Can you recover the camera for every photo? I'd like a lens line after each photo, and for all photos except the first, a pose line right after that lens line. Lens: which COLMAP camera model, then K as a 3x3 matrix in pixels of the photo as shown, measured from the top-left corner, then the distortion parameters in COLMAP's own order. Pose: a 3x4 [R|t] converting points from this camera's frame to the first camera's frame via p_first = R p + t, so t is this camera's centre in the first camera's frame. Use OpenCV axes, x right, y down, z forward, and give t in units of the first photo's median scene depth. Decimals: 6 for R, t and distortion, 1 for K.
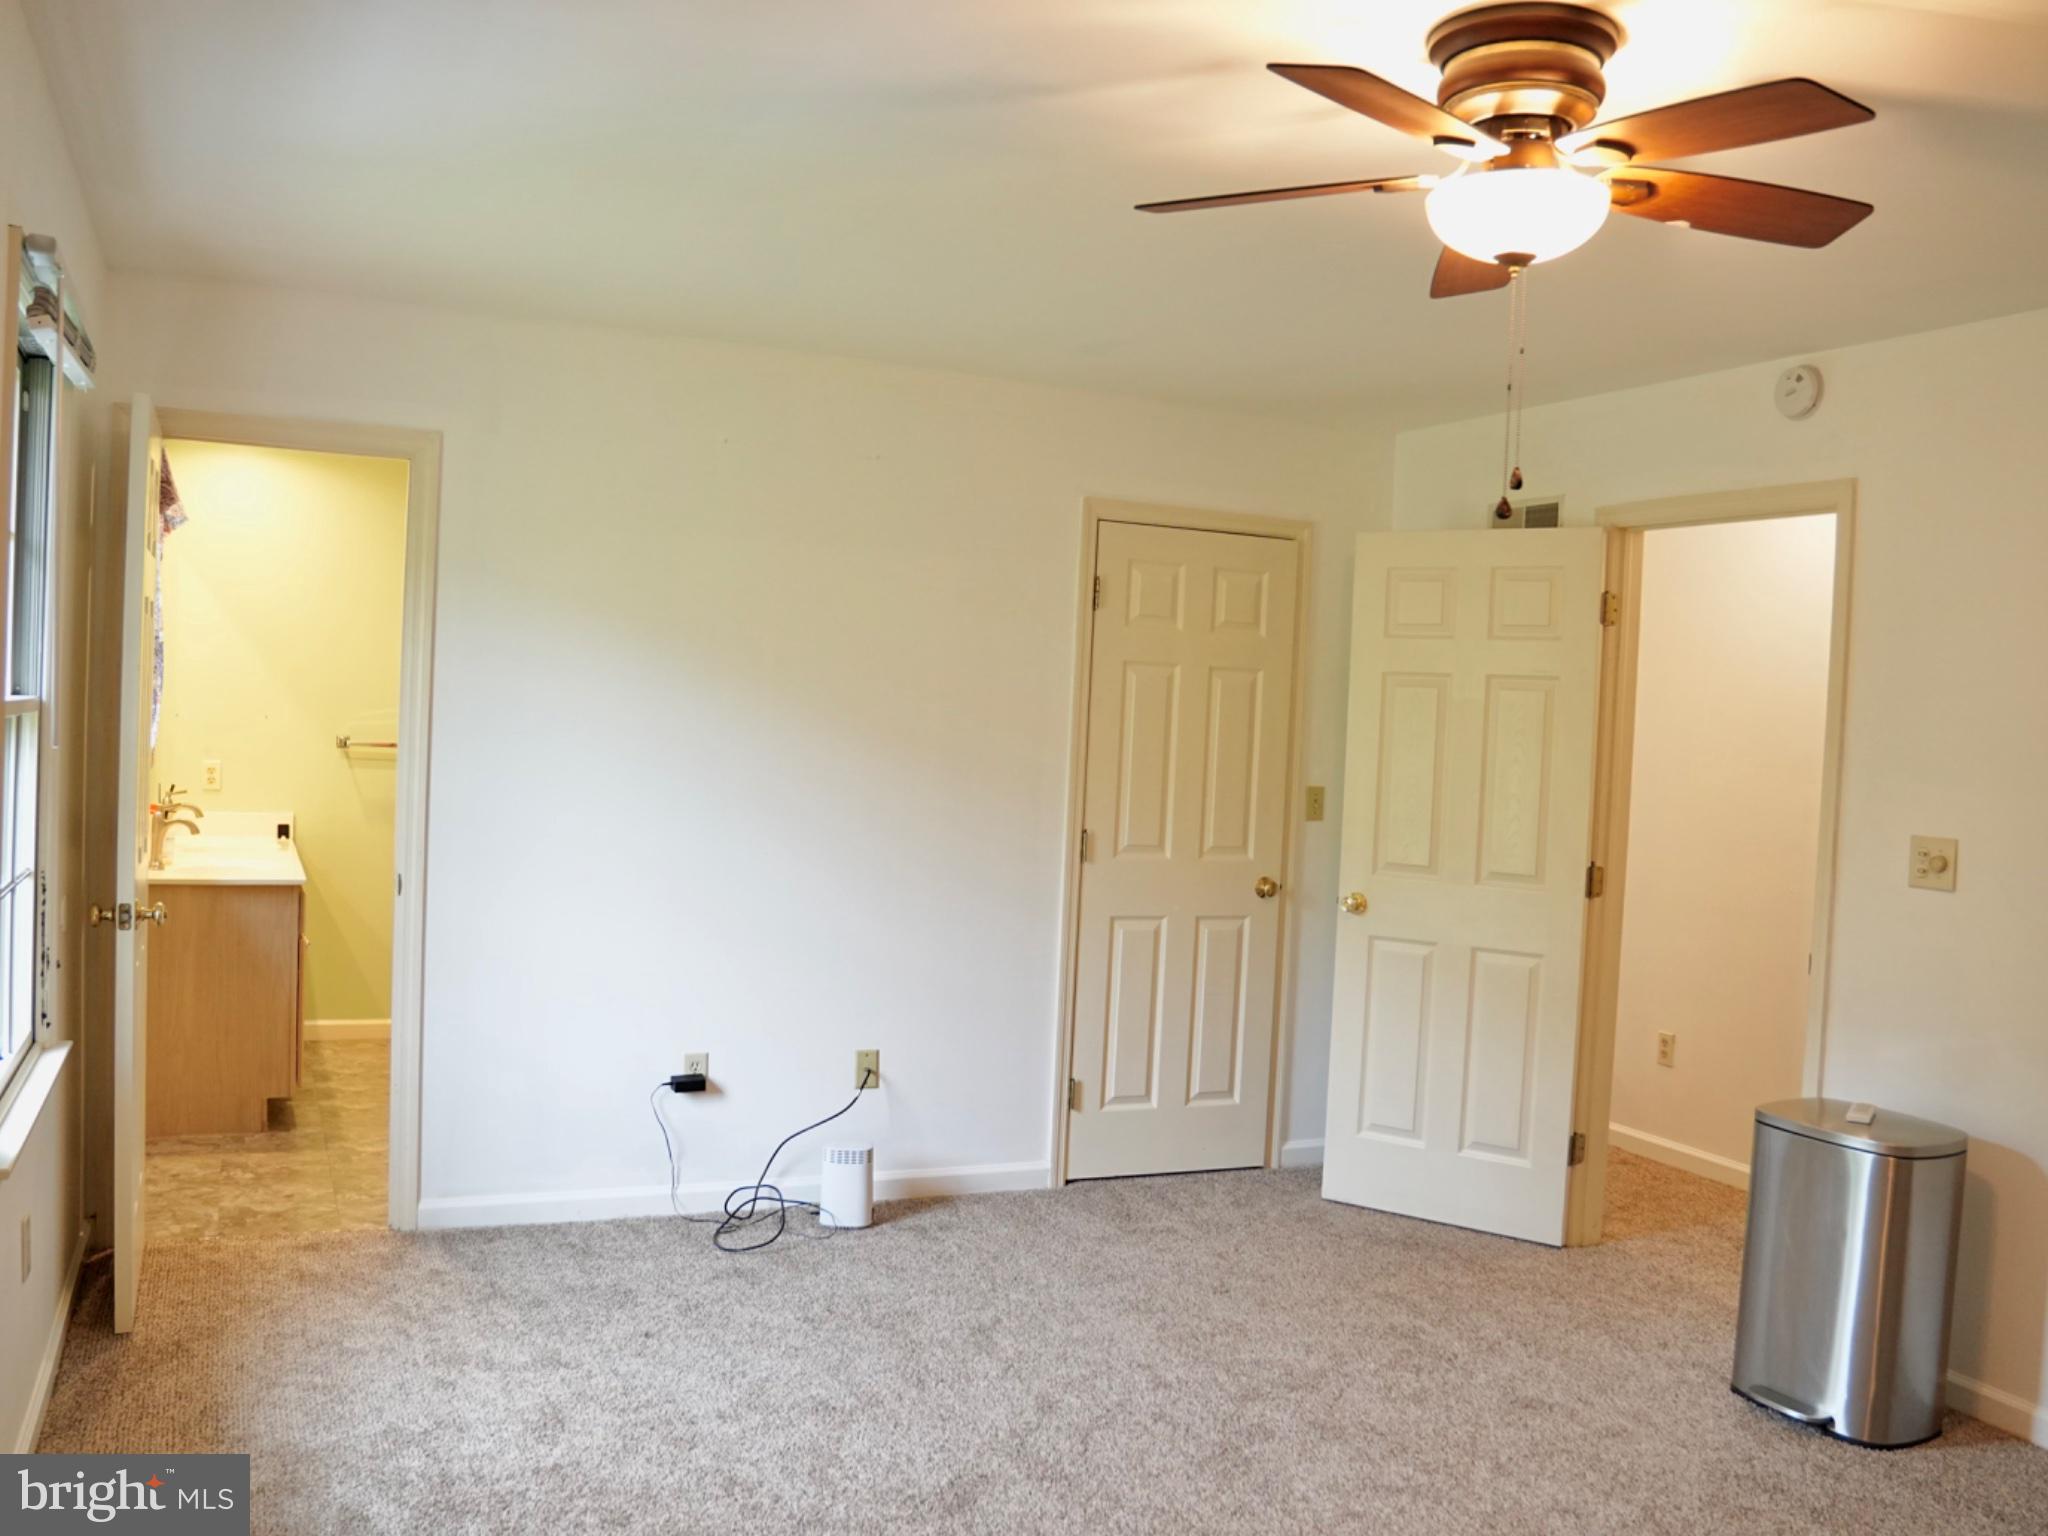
lens RADIAL K [[1732.5, 0, 1025.9], [0, 1732.5, 780.4], [0, 0, 1]] dist [-0.136705, 0.108925]
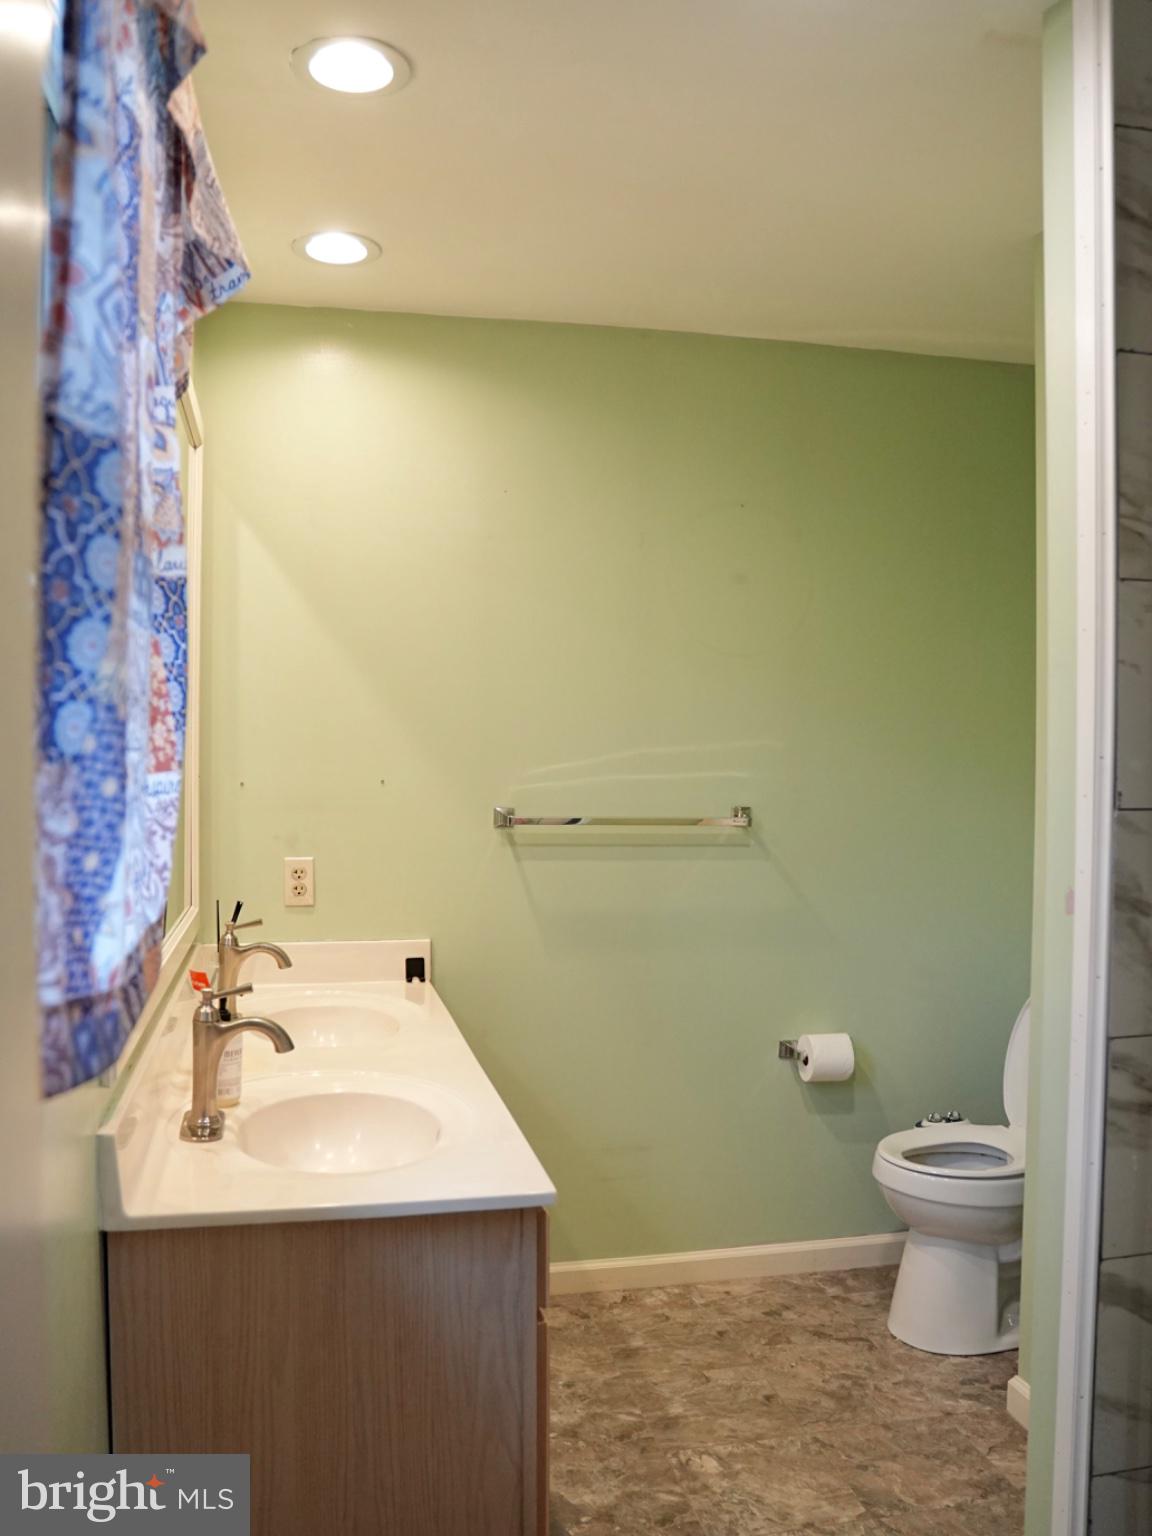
lens RADIAL K [[1299.4, 0, 571.7], [0, 1299.4, 775.5], [0, 0, 1]] dist [-0.136705, 0.108925]
pose [[0.974489, -0.039596, -0.220914, -0.283102], [0.034831, 0.999070, -0.025423, -0.026036], [0.221715, 0.017080, 0.974962, 0.568557]]
